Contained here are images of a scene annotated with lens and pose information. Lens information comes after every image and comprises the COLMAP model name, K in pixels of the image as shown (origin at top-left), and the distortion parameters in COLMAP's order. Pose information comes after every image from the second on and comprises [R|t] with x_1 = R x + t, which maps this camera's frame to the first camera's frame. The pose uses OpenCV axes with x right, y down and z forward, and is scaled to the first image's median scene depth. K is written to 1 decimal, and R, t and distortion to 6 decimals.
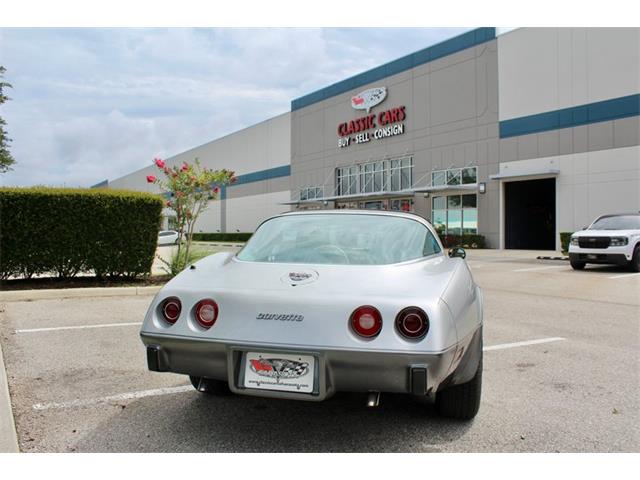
lens RADIAL K [[534.9, 0, 321.7], [0, 534.9, 239.2], [0, 0, 1]] dist [-0.164019, 0.142956]
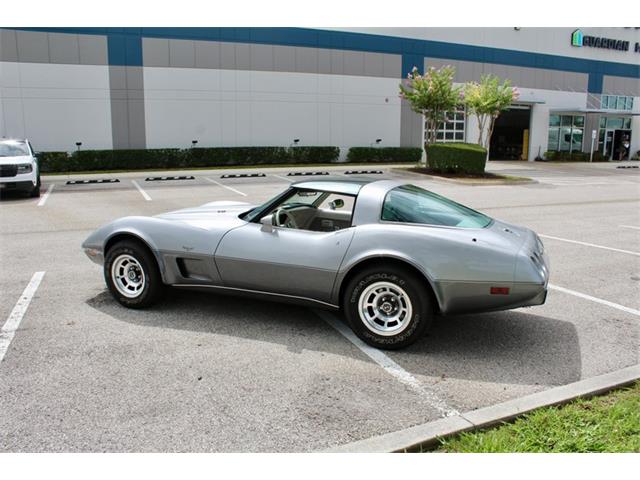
lens RADIAL K [[534.9, 0, 322.0], [0, 534.9, 239.0], [0, 0, 1]] dist [-0.164019, 0.142956]
pose [[0.161581, -0.186095, 0.969154, -0.193502], [0.009613, 0.982309, 0.187018, -0.024651], [-0.986813, -0.020902, 0.160512, 0.141324]]
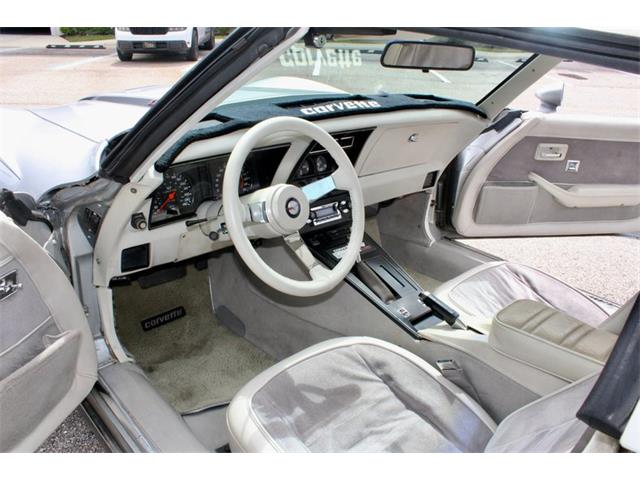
lens RADIAL K [[534.9, 0, 319.8], [0, 534.9, 238.5], [0, 0, 1]] dist [-0.164019, 0.142956]
pose [[0.559671, -0.317230, 0.765594, -0.035997], [-0.015215, 0.919743, 0.392225, -0.006560], [-0.828575, -0.231166, 0.509927, 0.158683]]
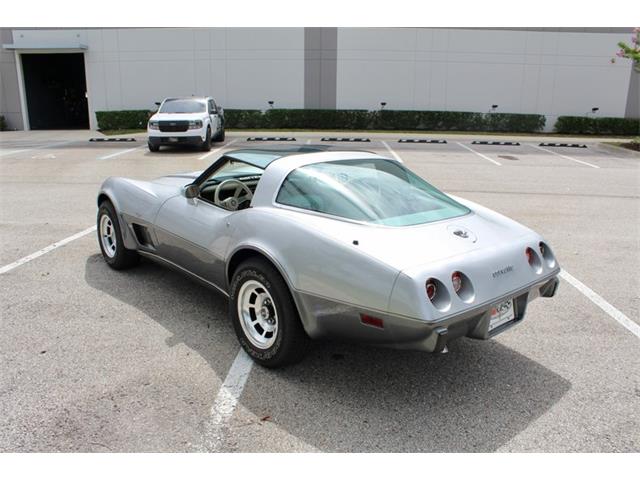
lens RADIAL K [[534.9, 0, 320.7], [0, 534.9, 240.1], [0, 0, 1]] dist [-0.164019, 0.142956]
pose [[0.572668, -0.206803, 0.793274, -0.124434], [0.000436, 0.967735, 0.251969, -0.023114], [-0.819787, -0.143948, 0.554281, 0.063906]]
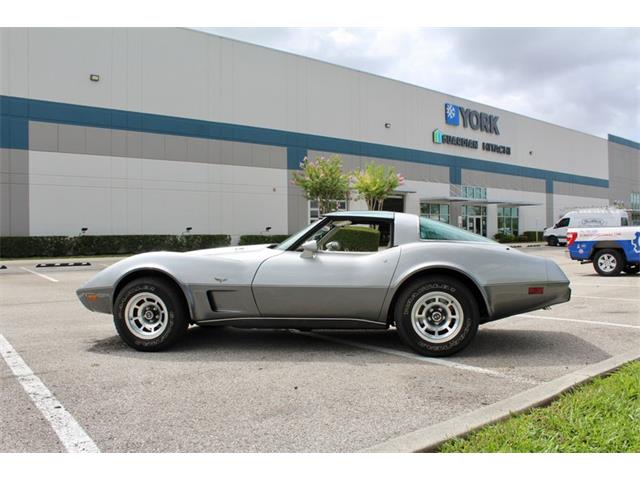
lens RADIAL K [[534.9, 0, 321.5], [0, 534.9, 243.1], [0, 0, 1]] dist [-0.164019, 0.142956]
pose [[-0.094027, -0.012563, 0.995490, -0.206312], [0.024269, 0.999594, 0.014907, -0.000149], [-0.995274, 0.025561, -0.093684, 0.203499]]
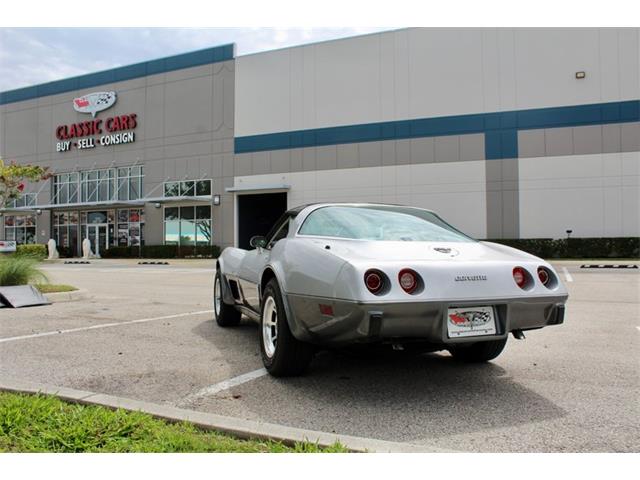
lens RADIAL K [[534.9, 0, 322.3], [0, 534.9, 239.8], [0, 0, 1]] dist [-0.164019, 0.142956]
pose [[0.839740, 0.001166, 0.542988, -0.101736], [0.012499, 0.999691, -0.021478, 0.007240], [-0.542845, 0.024823, 0.839466, 0.011697]]
